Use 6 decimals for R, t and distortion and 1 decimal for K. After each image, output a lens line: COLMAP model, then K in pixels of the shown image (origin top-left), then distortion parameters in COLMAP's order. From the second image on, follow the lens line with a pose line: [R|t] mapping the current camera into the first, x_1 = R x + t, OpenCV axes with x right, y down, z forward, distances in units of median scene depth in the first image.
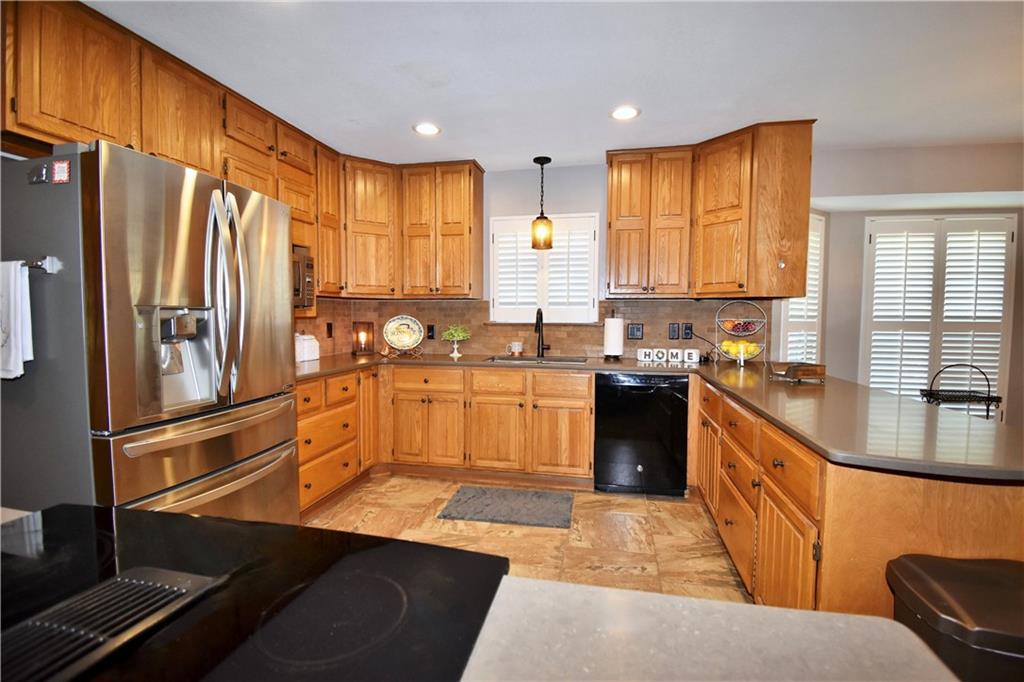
lens RADIAL K [[455.3, 0, 516.1], [0, 455.3, 342.3], [0, 0, 1]] dist [0.023119, -0.027847]
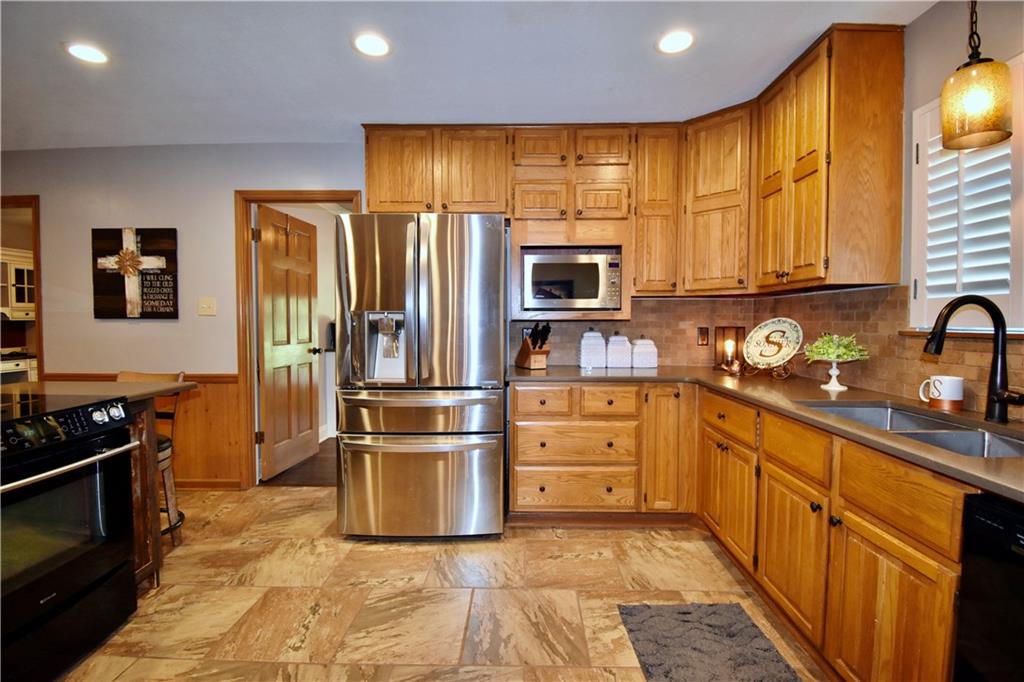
lens RADIAL K [[455.3, 0, 516.1], [0, 455.3, 342.3], [0, 0, 1]] dist [0.023119, -0.027847]
pose [[0.186740, 0.043749, -0.981435, 0.383837], [-0.057028, 0.997806, 0.033627, -0.026943], [0.980753, 0.049689, 0.188826, 0.571984]]
